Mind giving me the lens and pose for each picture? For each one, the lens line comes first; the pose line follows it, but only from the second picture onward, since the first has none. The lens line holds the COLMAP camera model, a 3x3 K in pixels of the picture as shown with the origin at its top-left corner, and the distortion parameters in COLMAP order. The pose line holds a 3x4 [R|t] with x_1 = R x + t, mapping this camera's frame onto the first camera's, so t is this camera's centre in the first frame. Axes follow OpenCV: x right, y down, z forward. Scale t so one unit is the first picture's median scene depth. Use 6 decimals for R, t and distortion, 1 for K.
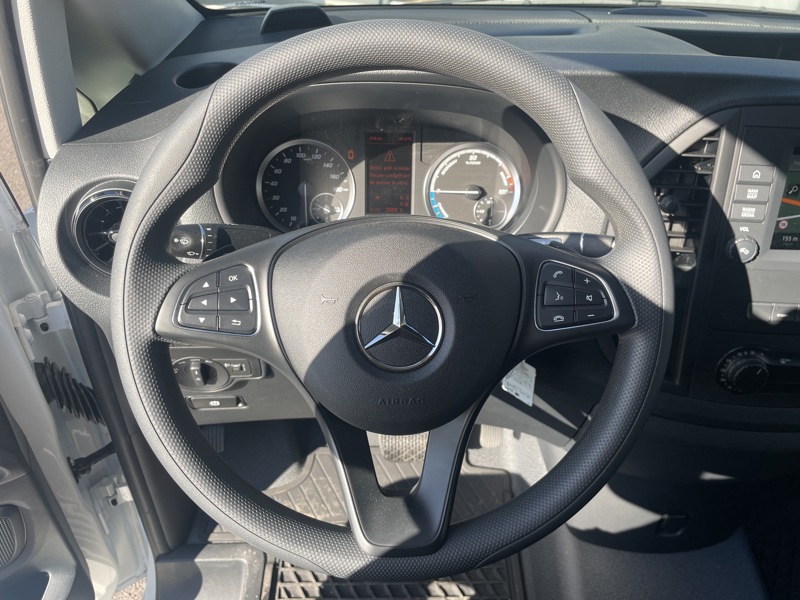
lens RADIAL K [[612.8, 0, 398.2], [0, 612.8, 284.0], [0, 0, 1]] dist [0.081268, -0.127135]
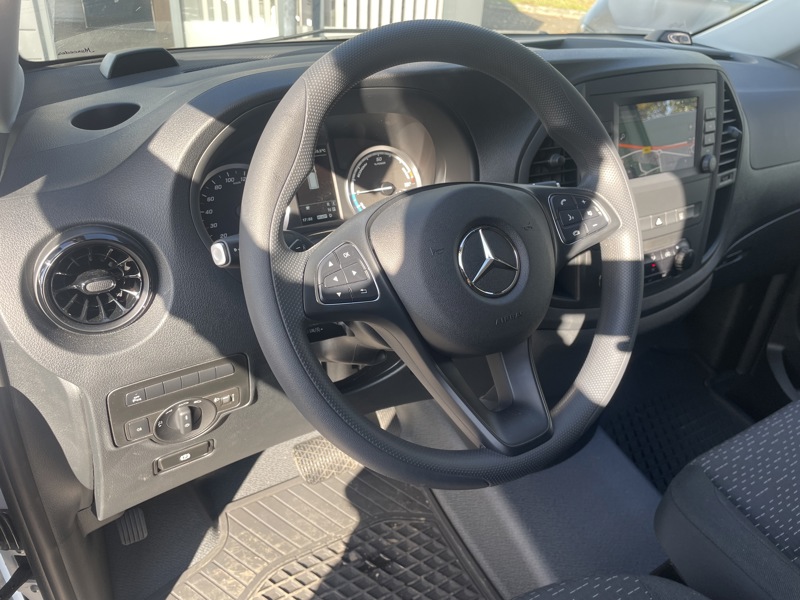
lens RADIAL K [[612.8, 0, 398.2], [0, 612.8, 284.0], [0, 0, 1]] dist [0.081268, -0.127135]
pose [[0.871690, -0.229774, 0.432853, -0.392433], [0.265484, 0.963841, -0.022996, 0.052984], [-0.411917, 0.134961, 0.901171, -0.008014]]
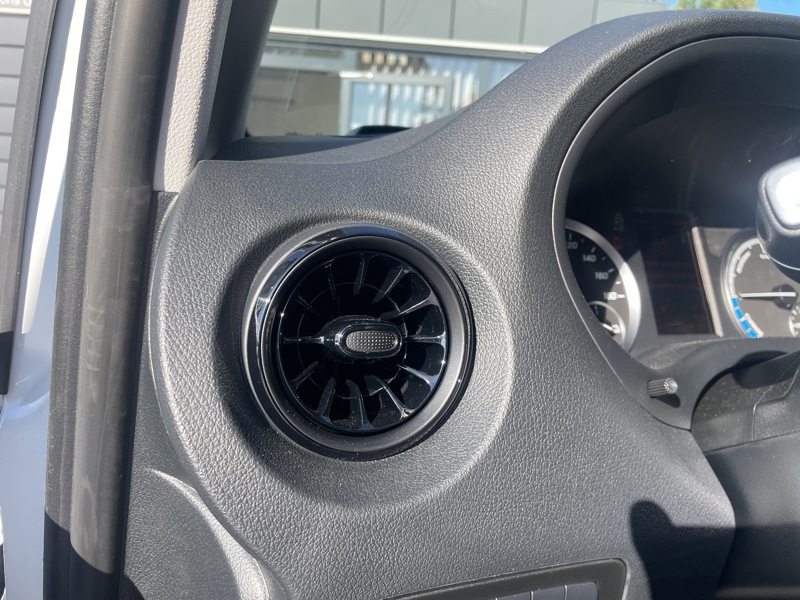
lens RADIAL K [[612.8, 0, 398.2], [0, 612.8, 284.0], [0, 0, 1]] dist [0.081268, -0.127135]
pose [[0.952418, -0.015355, 0.304409, -0.474873], [0.149380, 0.894076, -0.422273, 0.057247], [-0.265680, 0.447653, 0.853827, 0.540319]]
